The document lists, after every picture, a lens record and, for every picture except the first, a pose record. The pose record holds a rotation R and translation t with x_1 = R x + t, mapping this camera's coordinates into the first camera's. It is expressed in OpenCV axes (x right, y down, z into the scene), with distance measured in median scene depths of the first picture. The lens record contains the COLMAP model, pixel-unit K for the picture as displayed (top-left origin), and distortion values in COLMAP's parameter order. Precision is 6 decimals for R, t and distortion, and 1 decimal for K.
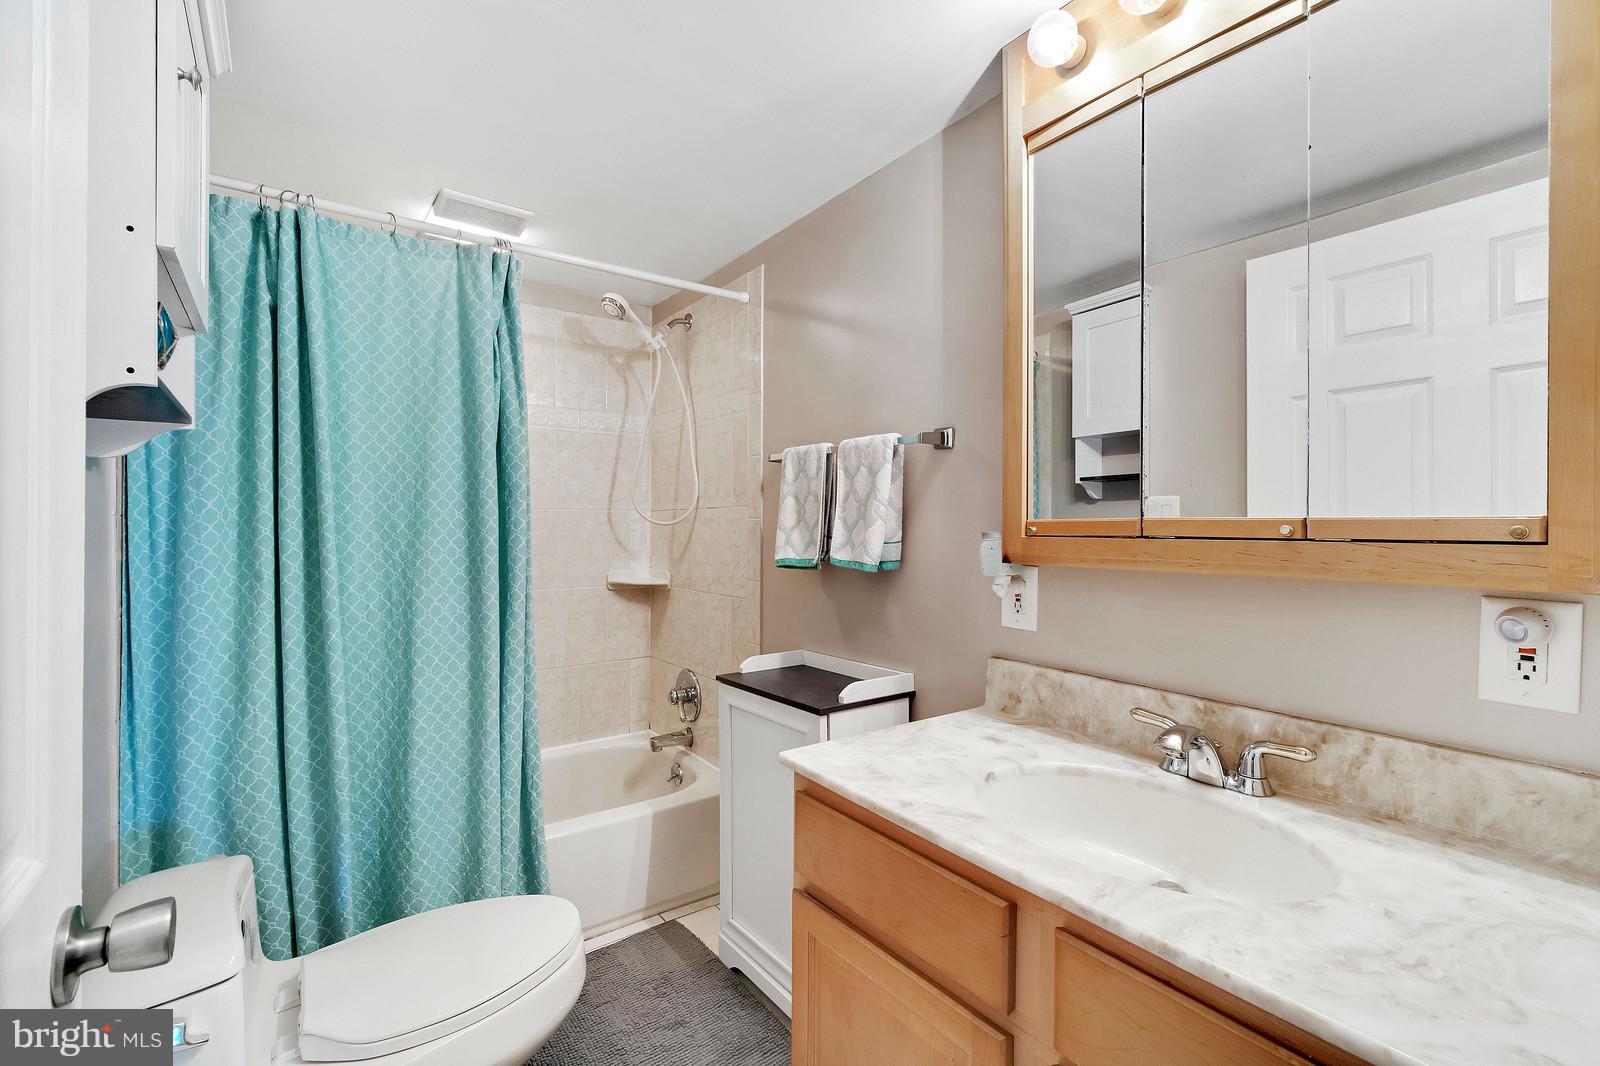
lens RADIAL K [[714.5, 0, 800.2], [0, 714.5, 528.6], [0, 0, 1]] dist [-0.004665, -0.000572]
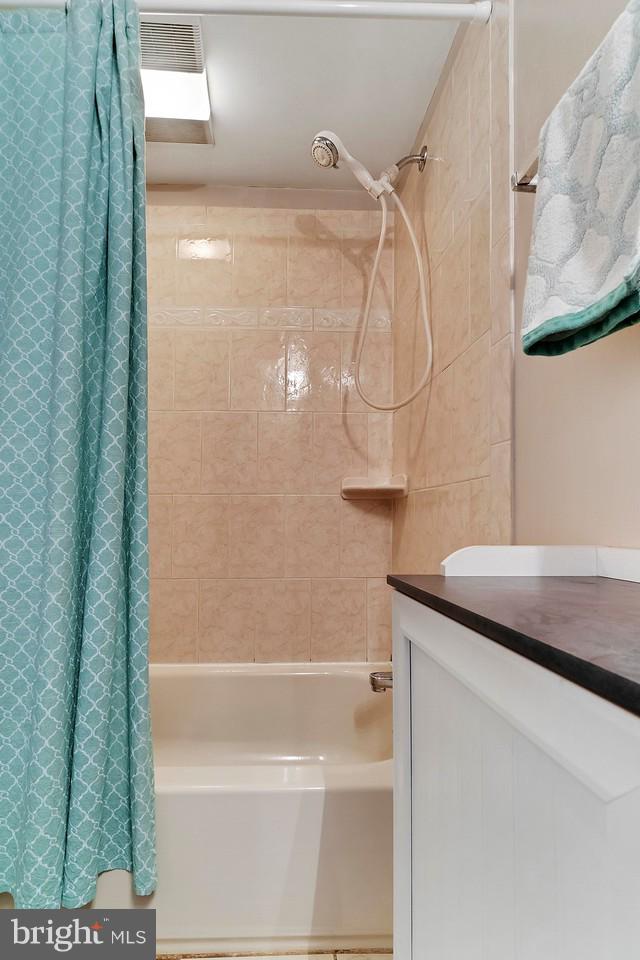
lens RADIAL K [[429.1, 0, 305.4], [0, 429.1, 520.4], [0, 0, 1]] dist [-0.001910, 0.000337]
pose [[0.817672, -0.013713, -0.575521, 0.006399], [-0.002096, 0.999639, -0.026796, 0.128596], [0.575681, 0.023117, 0.817348, 0.530023]]
